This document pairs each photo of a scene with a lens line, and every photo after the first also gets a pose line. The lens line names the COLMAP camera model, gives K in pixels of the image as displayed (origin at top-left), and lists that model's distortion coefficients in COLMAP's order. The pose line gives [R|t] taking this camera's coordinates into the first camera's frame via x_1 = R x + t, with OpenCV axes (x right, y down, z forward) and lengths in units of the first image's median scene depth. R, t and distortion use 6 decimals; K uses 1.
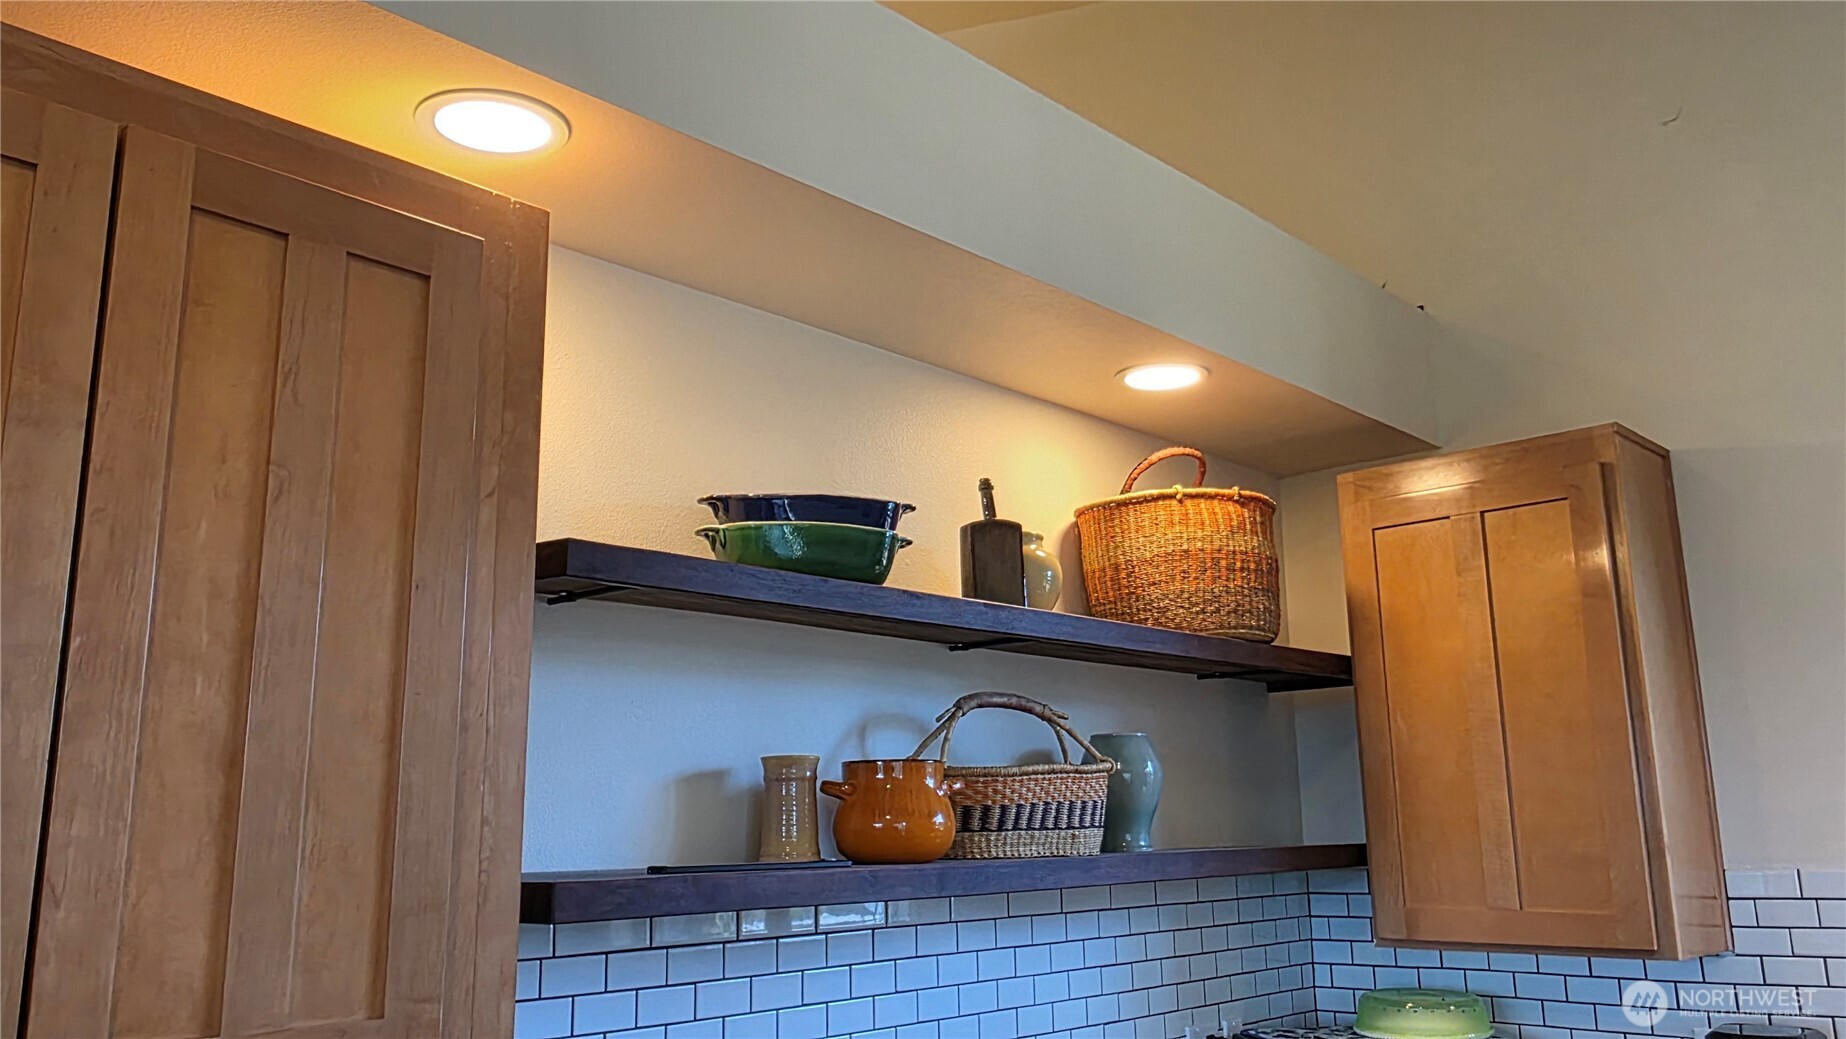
lens RADIAL K [[1481.7, 0, 929.3], [0, 1481.7, 525.1], [0, 0, 1]] dist [0.035299, 0.005998]
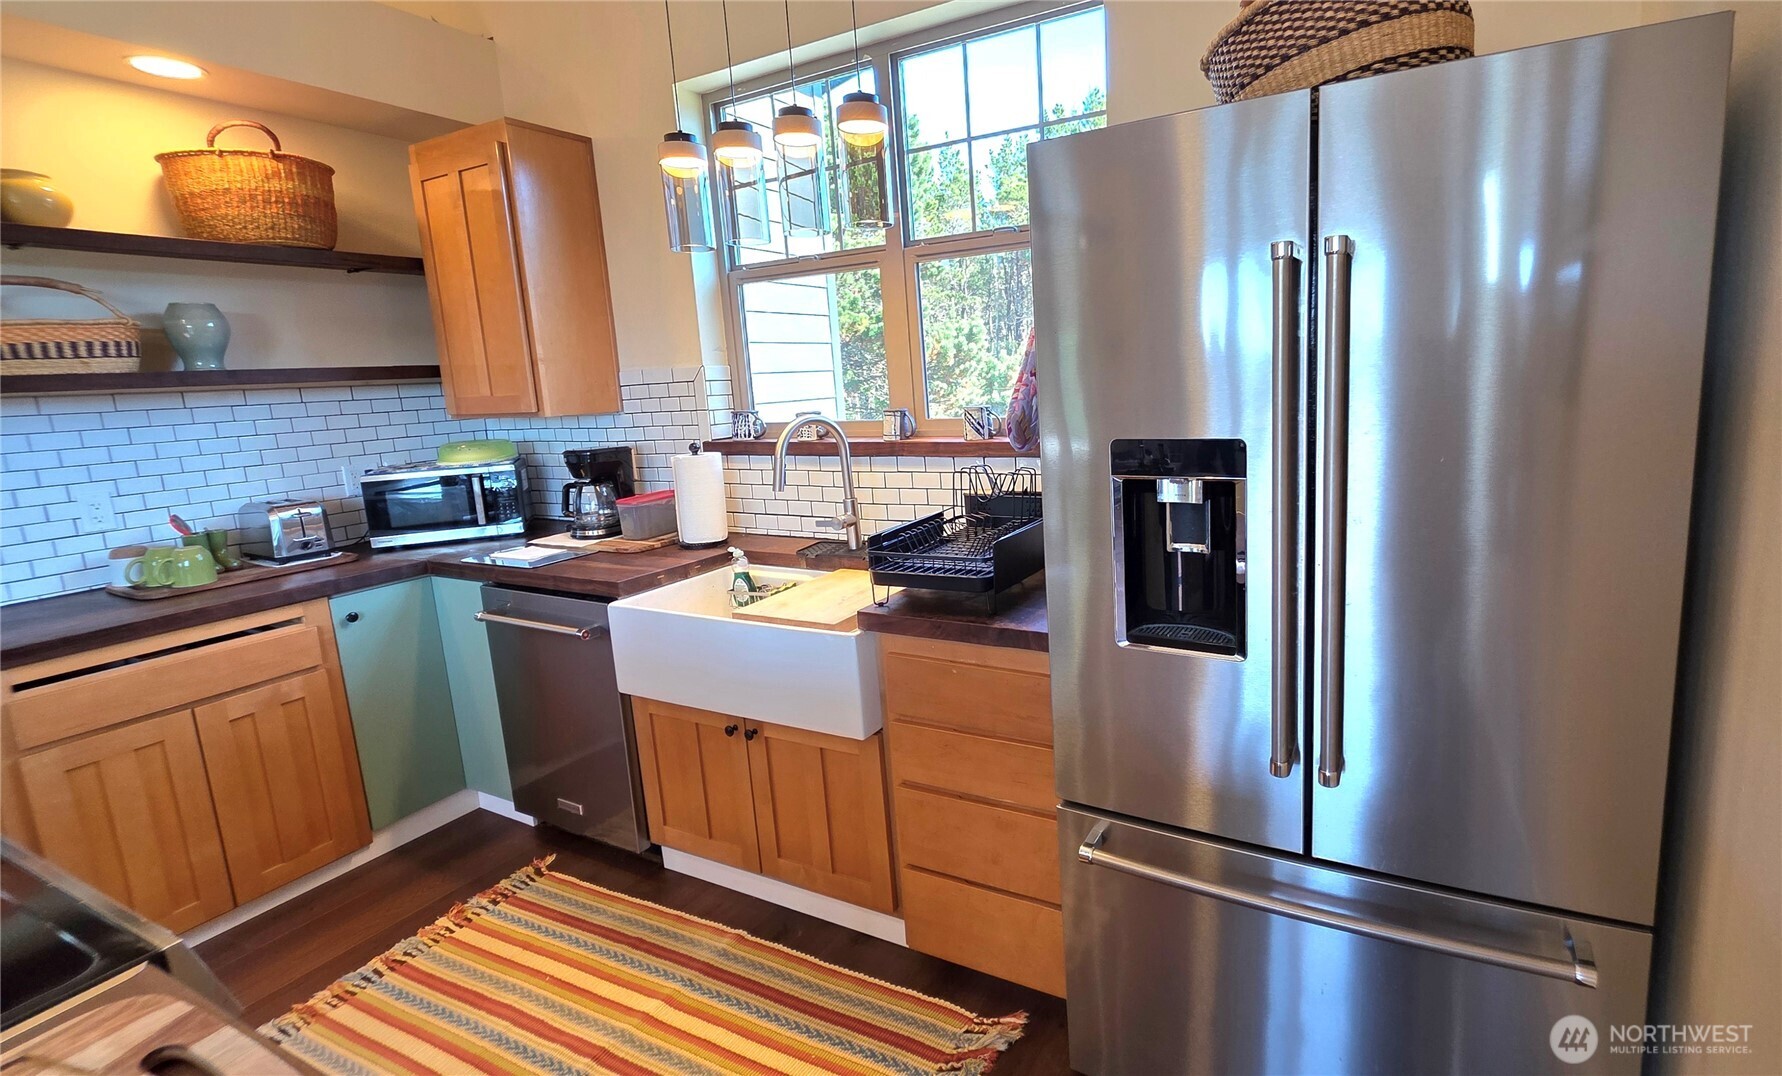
lens RADIAL K [[806.3, 0, 1014.7], [0, 806.3, 494.6], [0, 0, 1]] dist [-0.002275, -0.000491]
pose [[0.961785, -0.066560, 0.265592, 0.751267], [-0.029579, 0.939068, 0.342457, 0.004783], [-0.272203, -0.337226, 0.901213, -0.145267]]
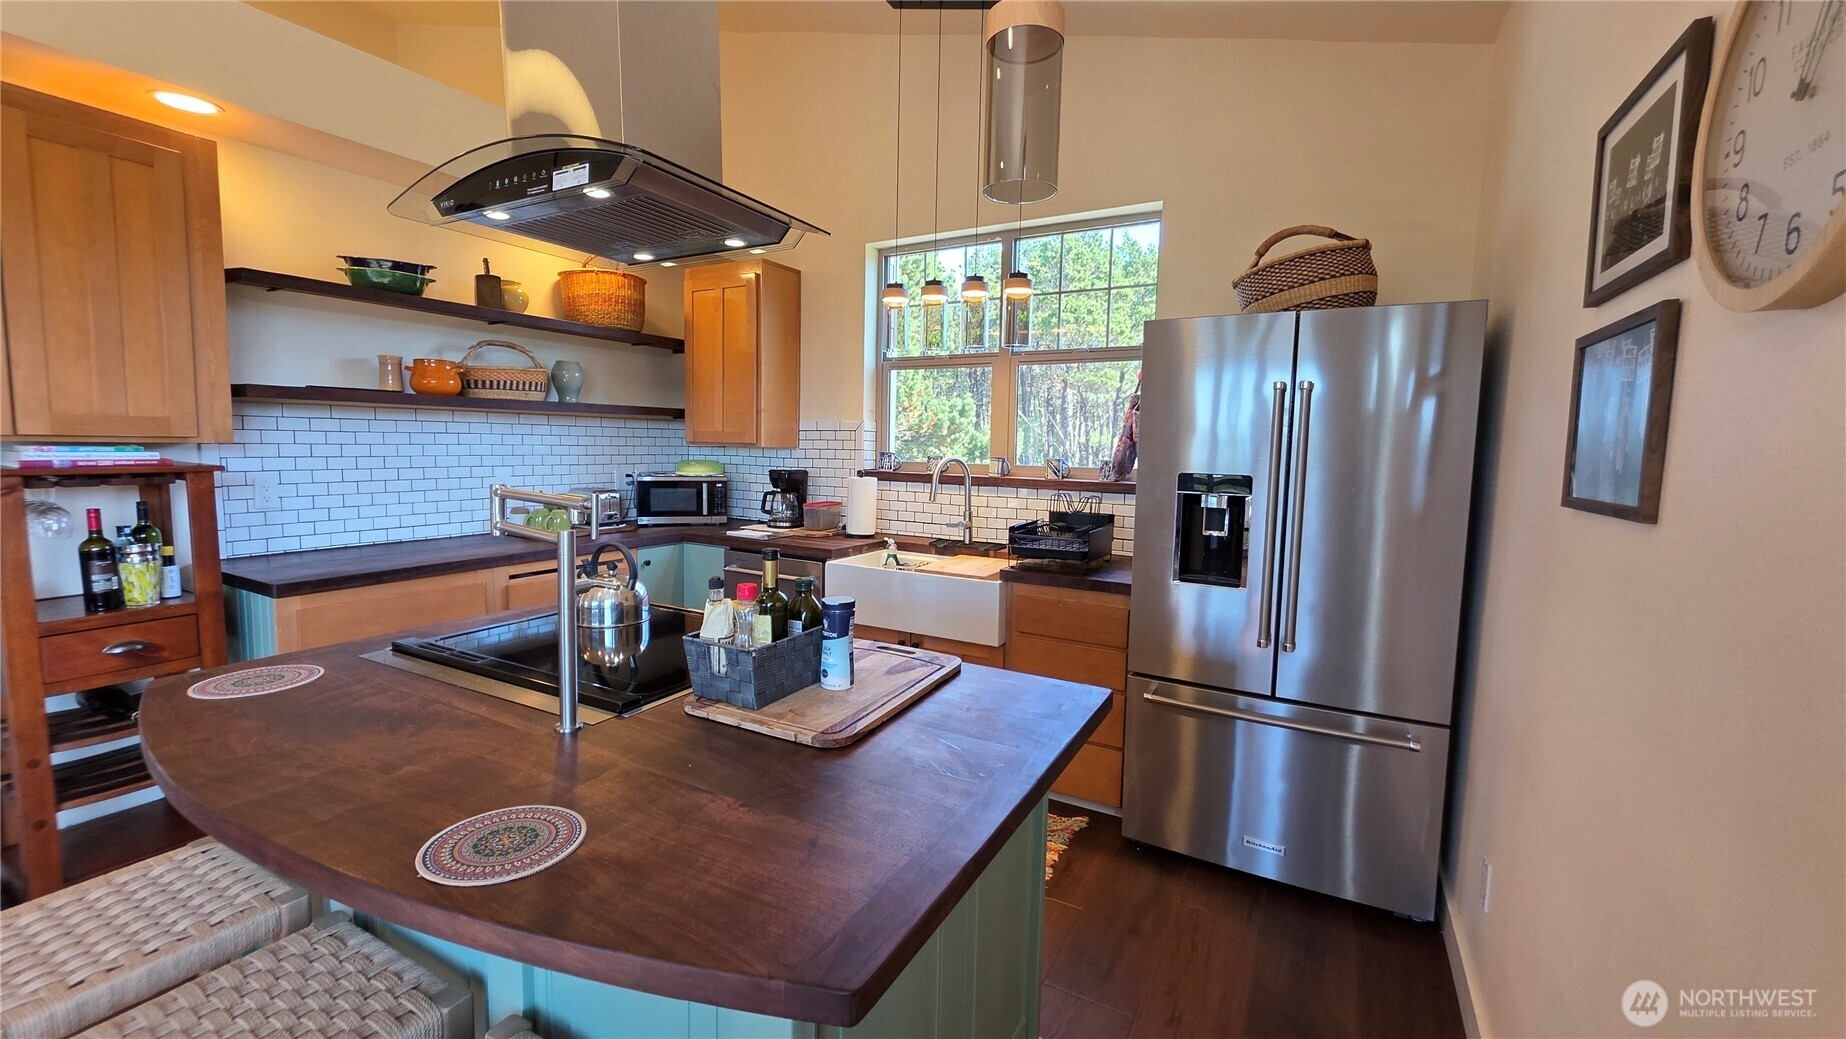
lens RADIAL K [[738.5, 0, 925.3], [0, 738.5, 506.3], [0, 0, 1]] dist [-0.002288, 0.000722]
pose [[0.974328, 0.023085, 0.223948, 0.458773], [-0.087168, 0.955826, 0.280710, -0.040803], [-0.207575, -0.293025, 0.933300, -0.465437]]
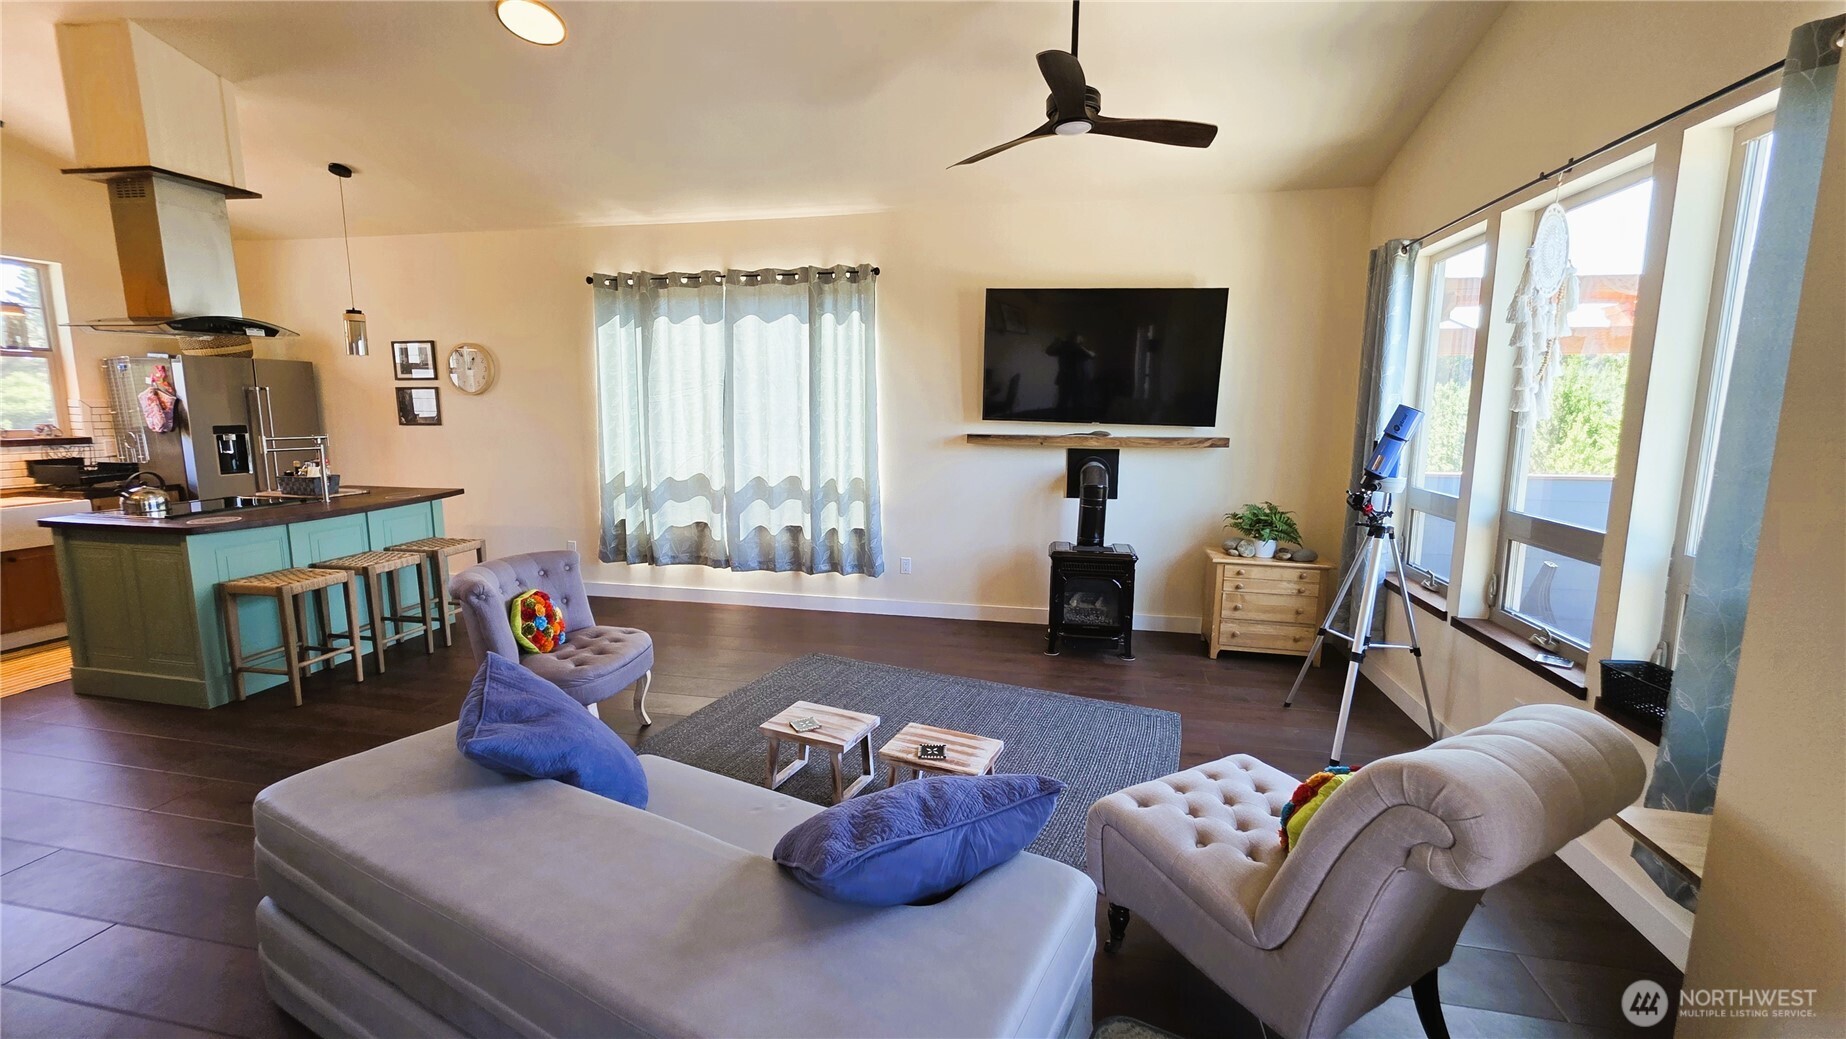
lens RADIAL K [[738.5, 0, 922.1], [0, 738.5, 505.9], [0, 0, 1]] dist [-0.002288, 0.000722]
pose [[-0.507523, -0.100483, 0.855759, -1.667519], [-0.170074, 0.985320, 0.014831, 0.000614], [-0.844686, -0.138015, -0.517162, -0.303075]]
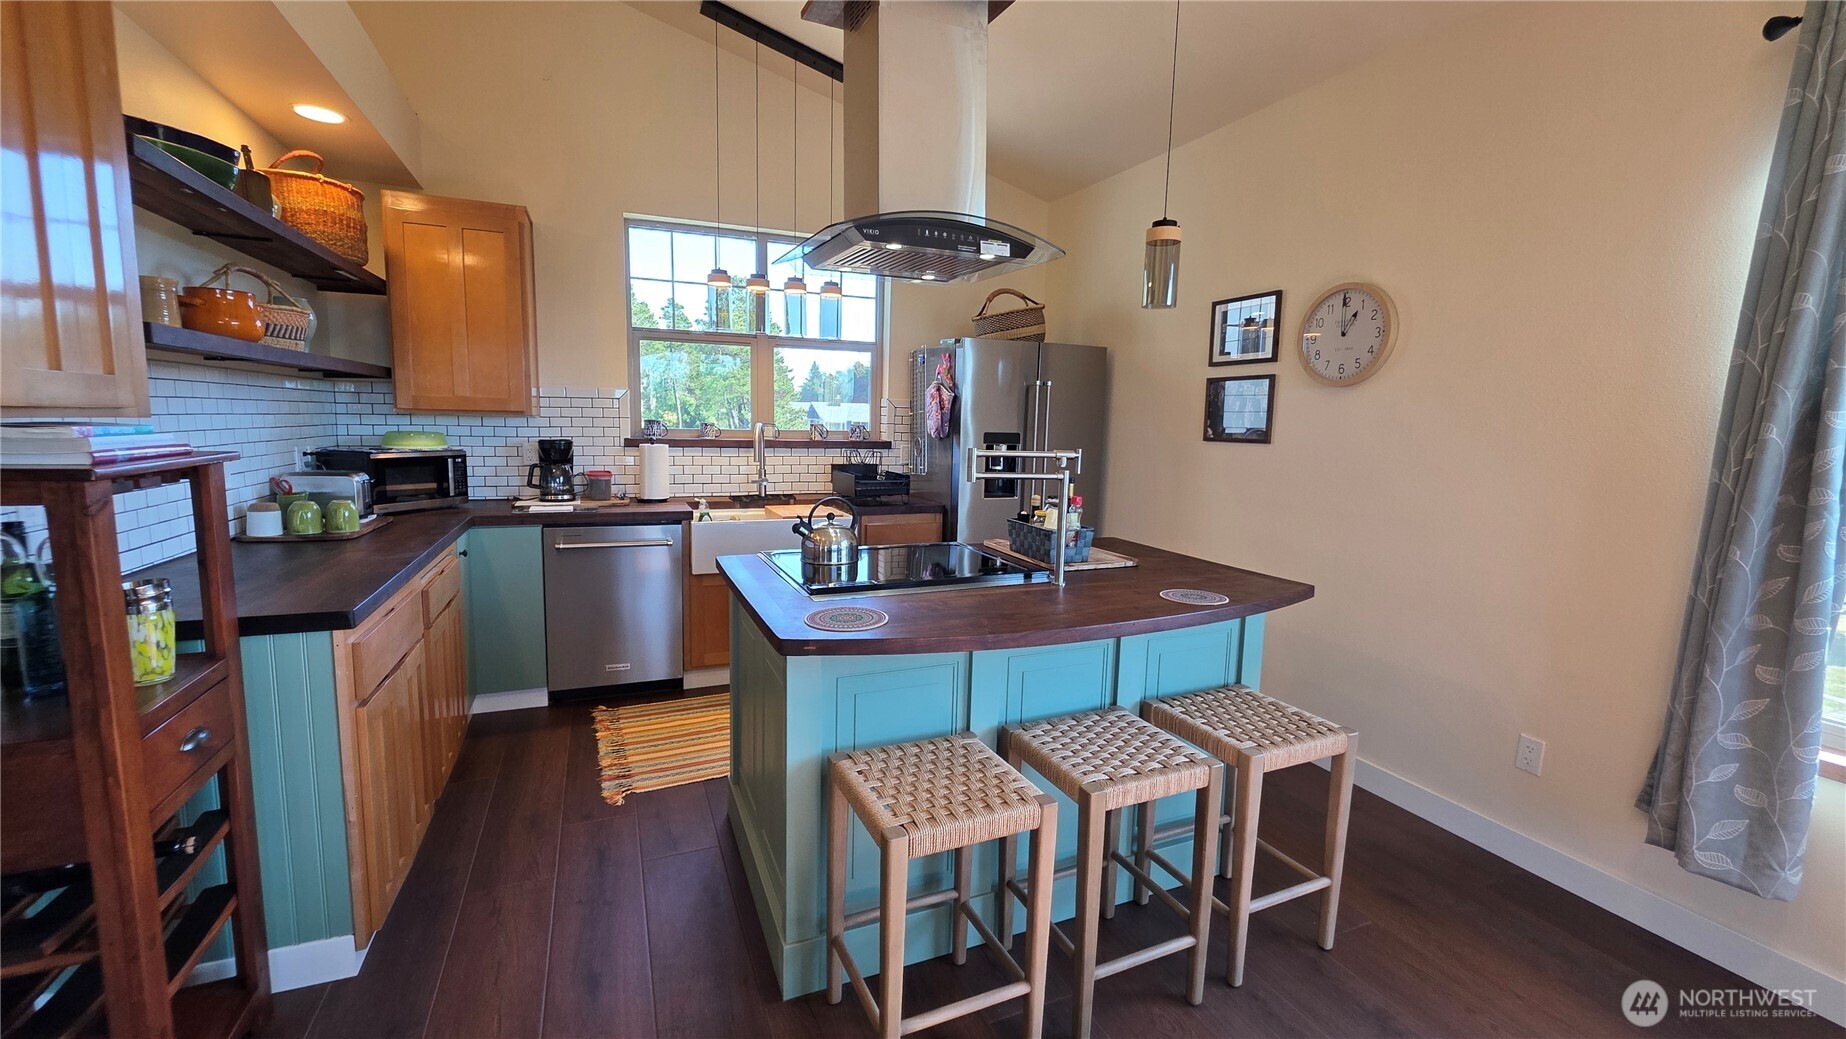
lens RADIAL K [[738.5, 0, 920.6], [0, 738.5, 509.4], [0, 0, 1]] dist [-0.002288, 0.000722]
pose [[0.421045, -0.078617, 0.903626, -0.415938], [-0.219126, 0.957912, 0.185442, 0.042745], [-0.880173, -0.276087, 0.386097, -0.192251]]
